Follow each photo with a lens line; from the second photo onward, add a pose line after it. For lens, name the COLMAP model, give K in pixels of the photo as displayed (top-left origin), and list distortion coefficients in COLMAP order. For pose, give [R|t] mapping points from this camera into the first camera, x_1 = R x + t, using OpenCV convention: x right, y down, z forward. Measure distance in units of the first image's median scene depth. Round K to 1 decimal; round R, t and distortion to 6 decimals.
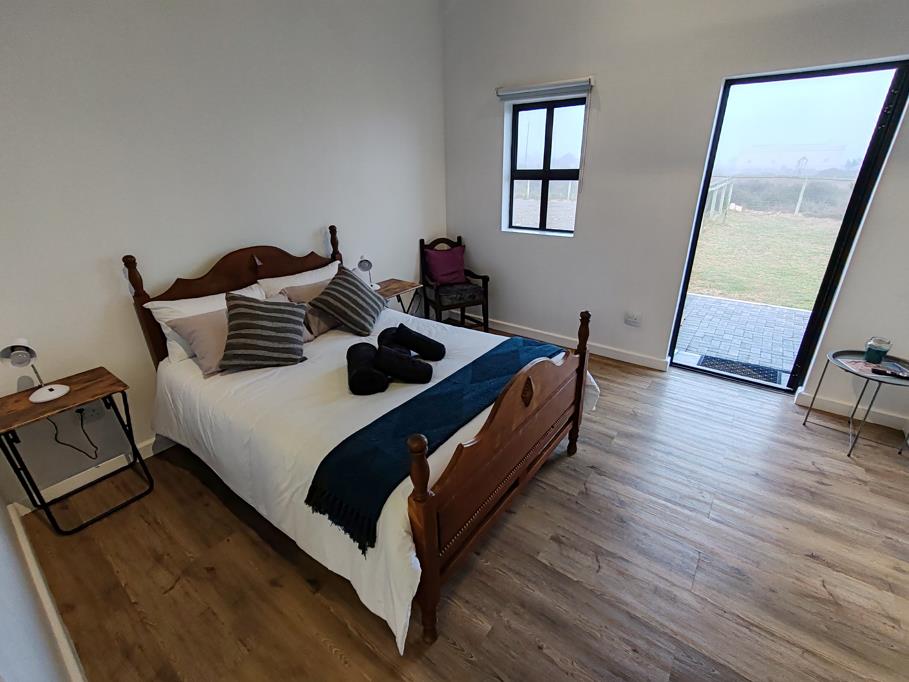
lens RADIAL K [[411.8, 0, 458.5], [0, 411.8, 339.5], [0, 0, 1]] dist [-0.001749, 0.000192]
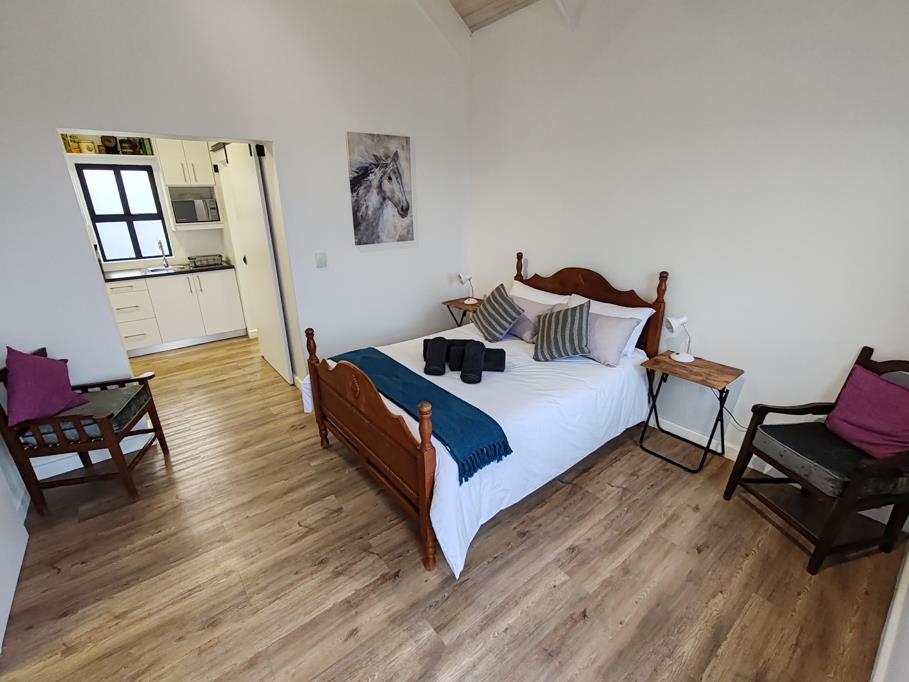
lens RADIAL K [[411.8, 0, 455.2], [0, 411.8, 342.6], [0, 0, 1]] dist [-0.001749, 0.000192]
pose [[-0.258004, 0.345813, -0.902135, 0.923733], [-0.362727, 0.830771, 0.422194, -0.496268], [0.895468, 0.436157, -0.088907, 1.017899]]
